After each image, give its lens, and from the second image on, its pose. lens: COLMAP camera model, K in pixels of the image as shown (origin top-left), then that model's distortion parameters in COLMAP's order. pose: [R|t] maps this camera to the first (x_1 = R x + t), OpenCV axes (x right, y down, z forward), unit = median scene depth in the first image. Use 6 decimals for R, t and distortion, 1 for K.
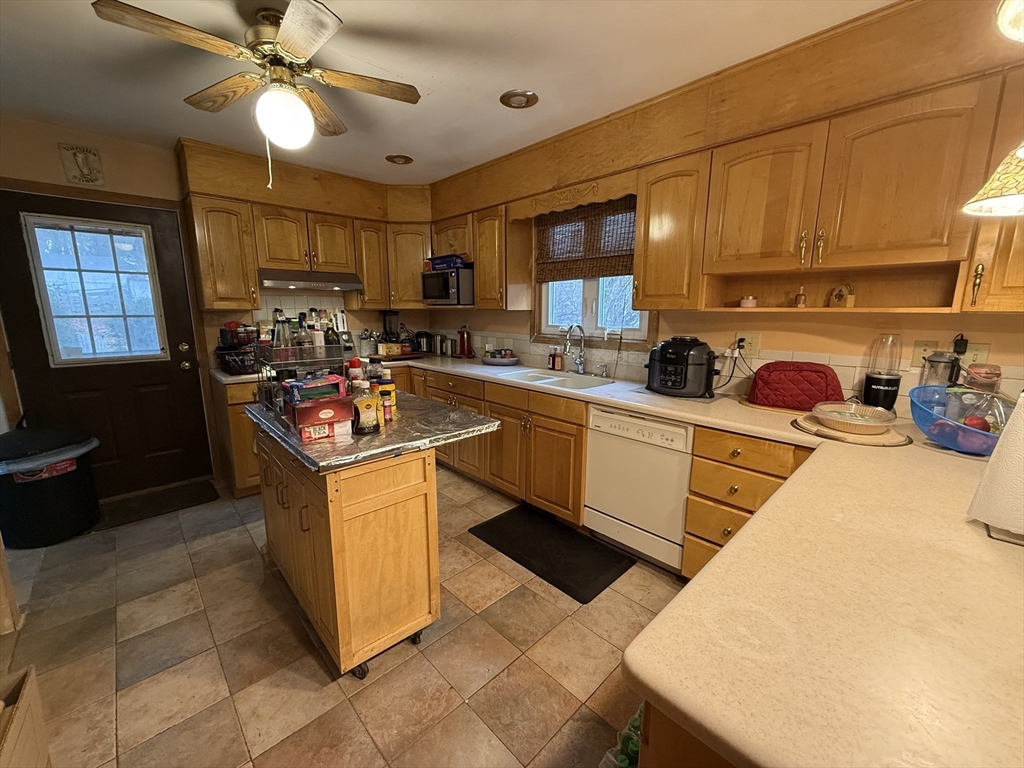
lens RADIAL K [[411.8, 0, 513.4], [0, 411.8, 385.1], [0, 0, 1]] dist [-0.001037, 0.000044]
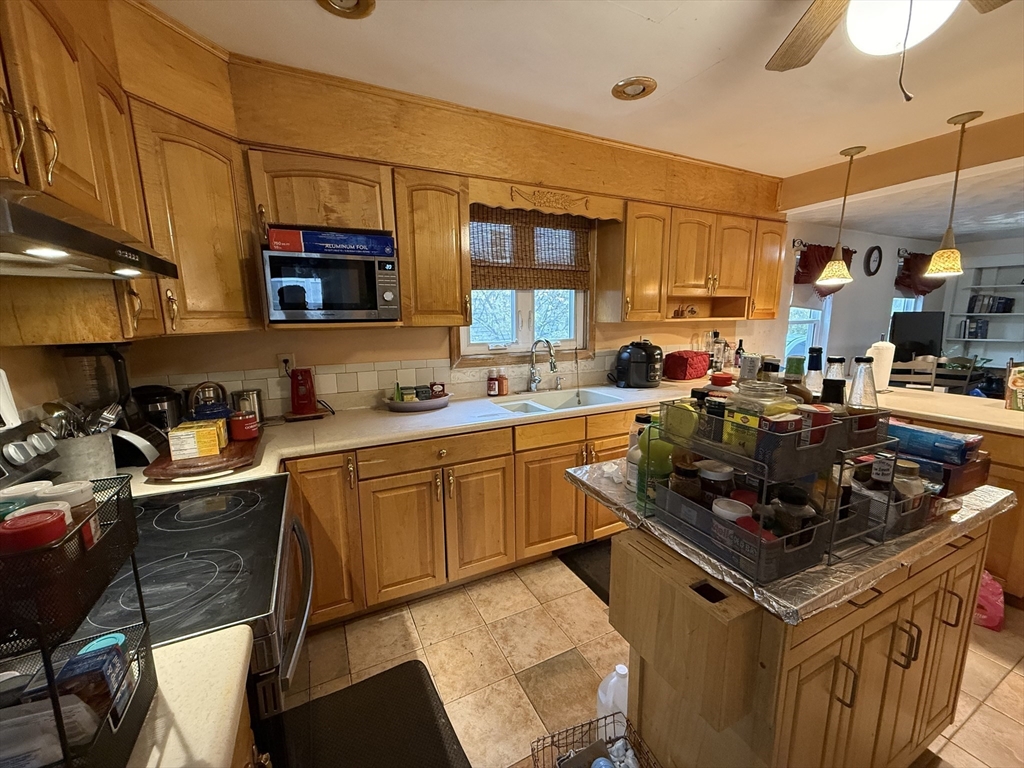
lens RADIAL K [[411.8, 0, 514.1], [0, 411.8, 383.4], [0, 0, 1]] dist [-0.001037, 0.000044]
pose [[0.295117, -0.163596, 0.941351, -0.674089], [0.187006, 0.976067, 0.111002, -0.148494], [-0.936982, 0.143280, 0.318647, 0.704380]]
